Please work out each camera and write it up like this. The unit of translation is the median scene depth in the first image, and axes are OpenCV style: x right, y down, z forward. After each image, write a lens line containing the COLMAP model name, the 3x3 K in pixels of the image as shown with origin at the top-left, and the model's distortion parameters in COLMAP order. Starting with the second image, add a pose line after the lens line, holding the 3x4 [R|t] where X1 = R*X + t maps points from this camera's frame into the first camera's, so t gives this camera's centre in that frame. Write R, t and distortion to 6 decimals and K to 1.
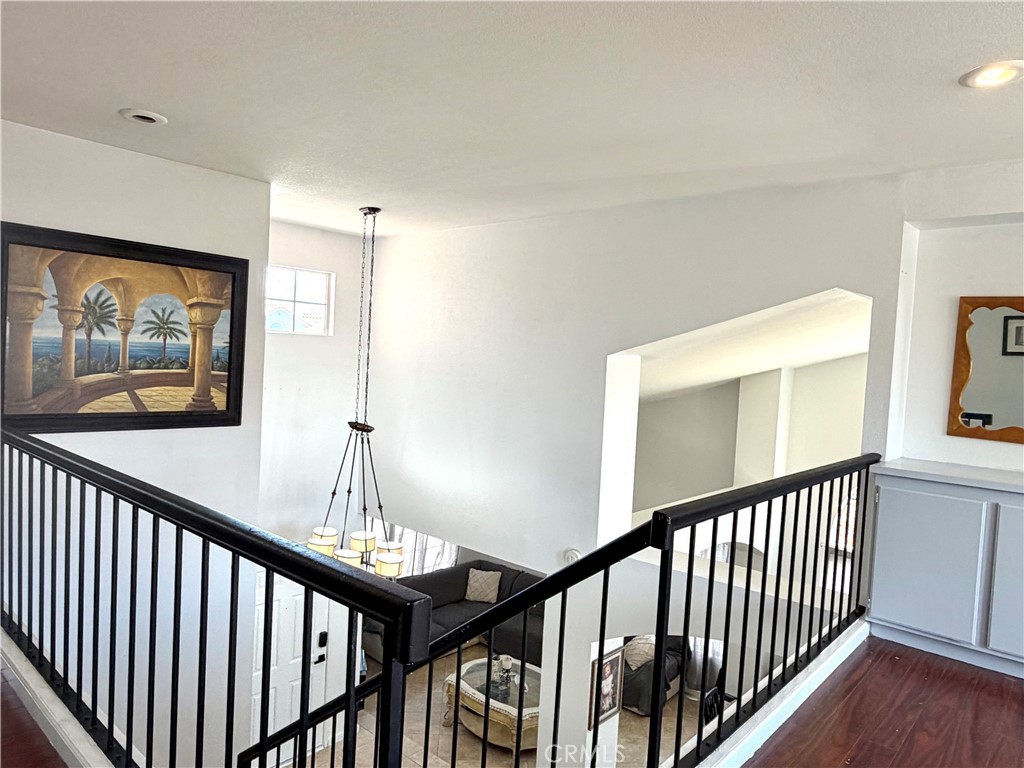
lens RADIAL K [[674.0, 0, 512.0], [0, 674.0, 384.0], [0, 0, 1]] dist [-0.001675, -0.000315]
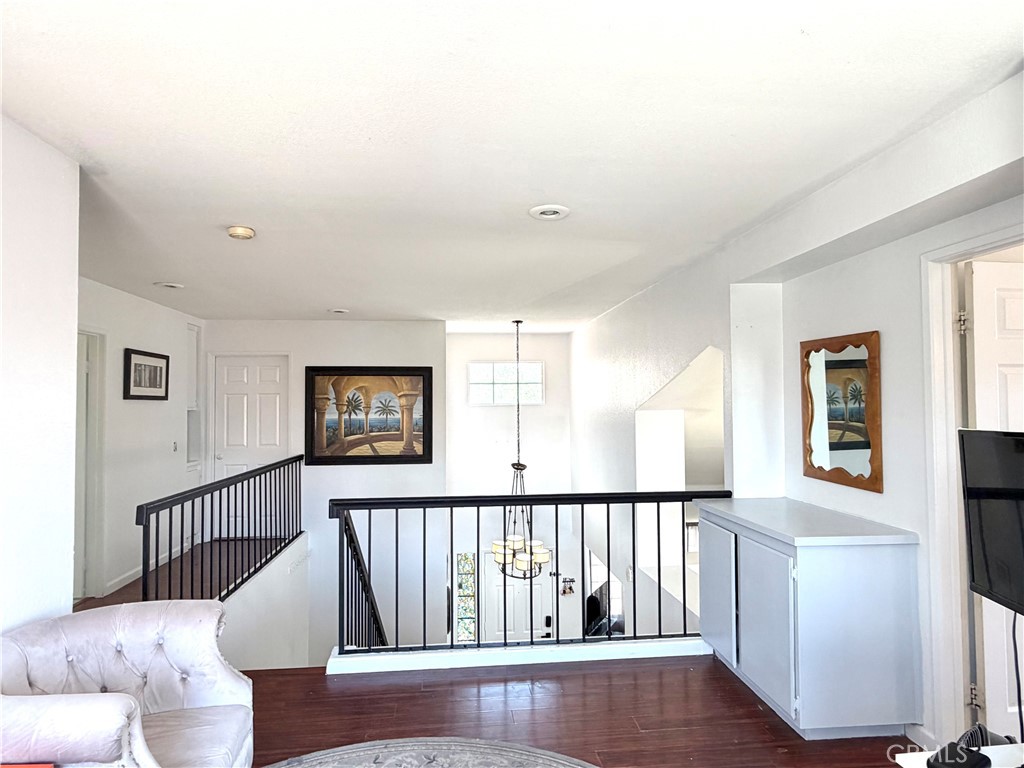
lens RADIAL K [[596.1, 0, 512.0], [0, 596.1, 384.0], [0, 0, 1]] dist [0.000069, -0.000011]
pose [[0.736238, -0.080945, -0.671865, 0.860960], [0.019955, 0.994986, -0.098007, 0.014611], [0.676429, 0.058749, 0.734161, 0.020713]]
